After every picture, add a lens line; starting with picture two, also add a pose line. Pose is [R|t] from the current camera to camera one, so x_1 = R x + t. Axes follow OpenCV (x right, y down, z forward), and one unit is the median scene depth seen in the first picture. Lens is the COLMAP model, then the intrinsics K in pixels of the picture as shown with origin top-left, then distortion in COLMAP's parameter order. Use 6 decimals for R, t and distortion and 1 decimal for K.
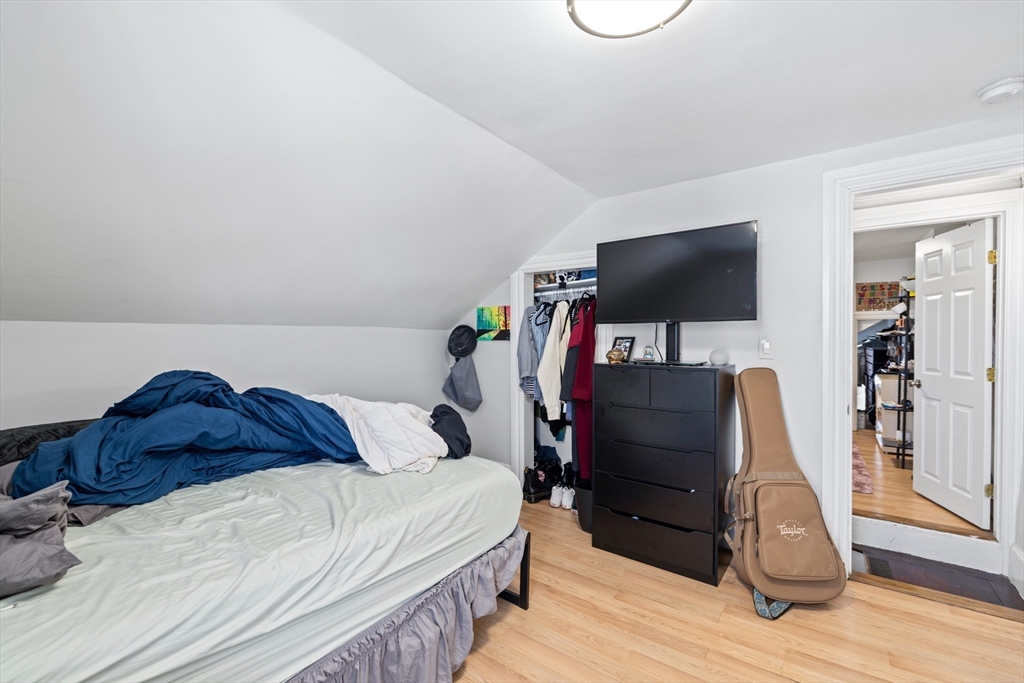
lens RADIAL K [[445.7, 0, 500.2], [0, 445.7, 339.9], [0, 0, 1]] dist [0.000495, -0.000005]
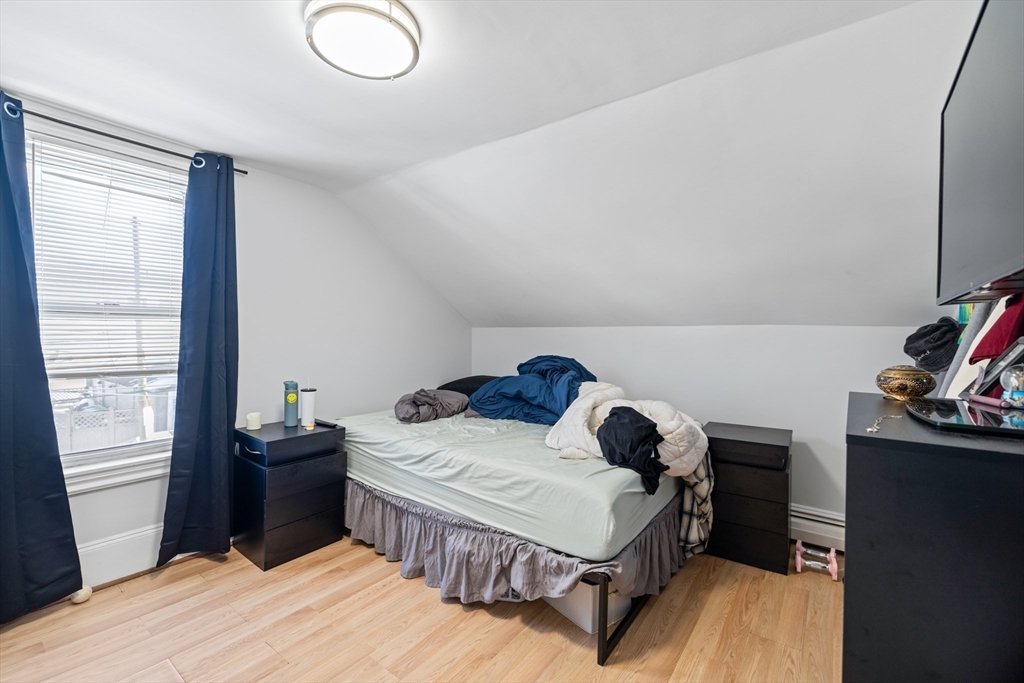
lens RADIAL K [[445.7, 0, 500.2], [0, 445.7, 339.9], [0, 0, 1]] dist [0.000495, -0.000005]
pose [[-0.007725, 0.009984, -0.999920, 1.121103], [-0.023235, 0.999678, 0.010161, 0.001447], [0.999700, 0.023311, -0.007491, 1.030889]]
